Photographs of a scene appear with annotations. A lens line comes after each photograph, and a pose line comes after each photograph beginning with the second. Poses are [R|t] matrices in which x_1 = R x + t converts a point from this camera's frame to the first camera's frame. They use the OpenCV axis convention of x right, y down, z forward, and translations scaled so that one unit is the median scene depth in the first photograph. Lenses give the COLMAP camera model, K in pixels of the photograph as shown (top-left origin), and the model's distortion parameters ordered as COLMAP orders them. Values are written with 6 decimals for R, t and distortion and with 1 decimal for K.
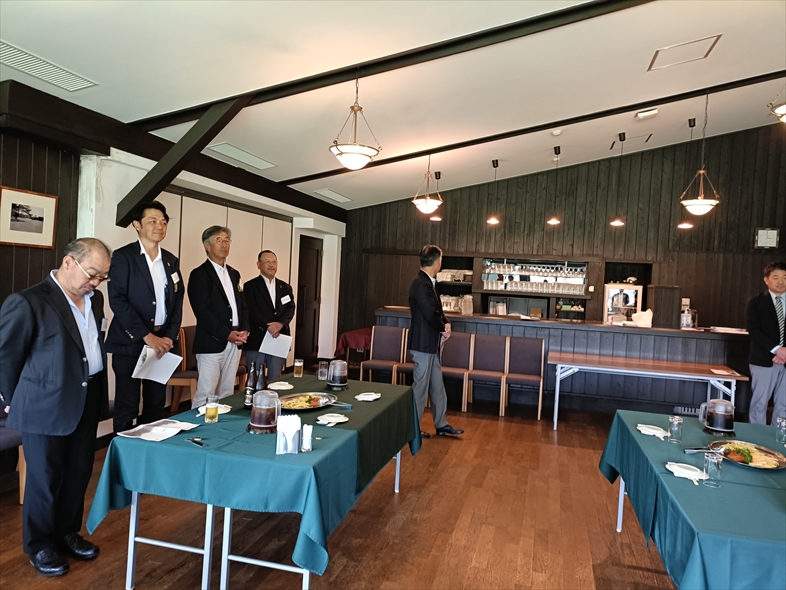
lens RADIAL K [[587.6, 0, 386.4], [0, 587.6, 289.8], [0, 0, 1]] dist [0.037994, -0.021602]
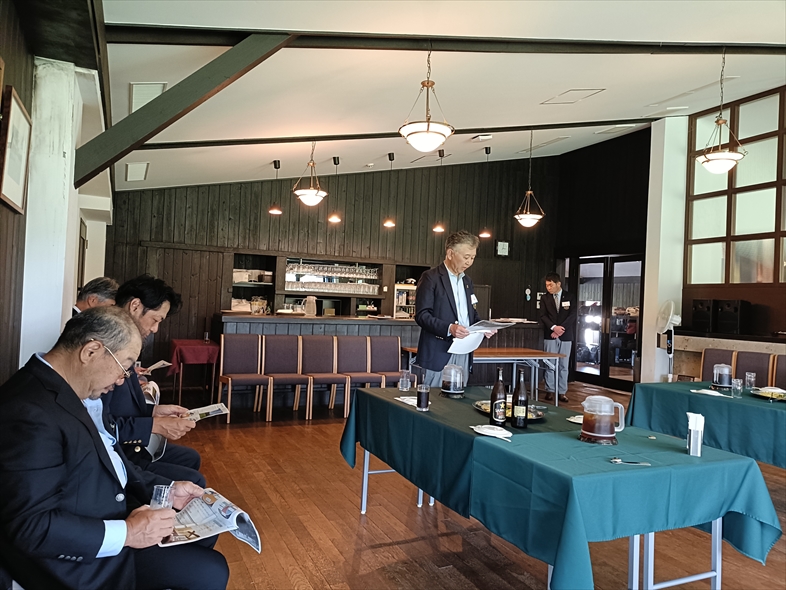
lens RADIAL K [[587.6, 0, 395.9], [0, 587.6, 291.4], [0, 0, 1]] dist [0.037994, -0.021602]
pose [[0.758795, -0.009253, 0.651264, -0.390262], [0.013350, 0.999910, -0.001349, 0.005034], [-0.651193, 0.009718, 0.758850, 0.205007]]
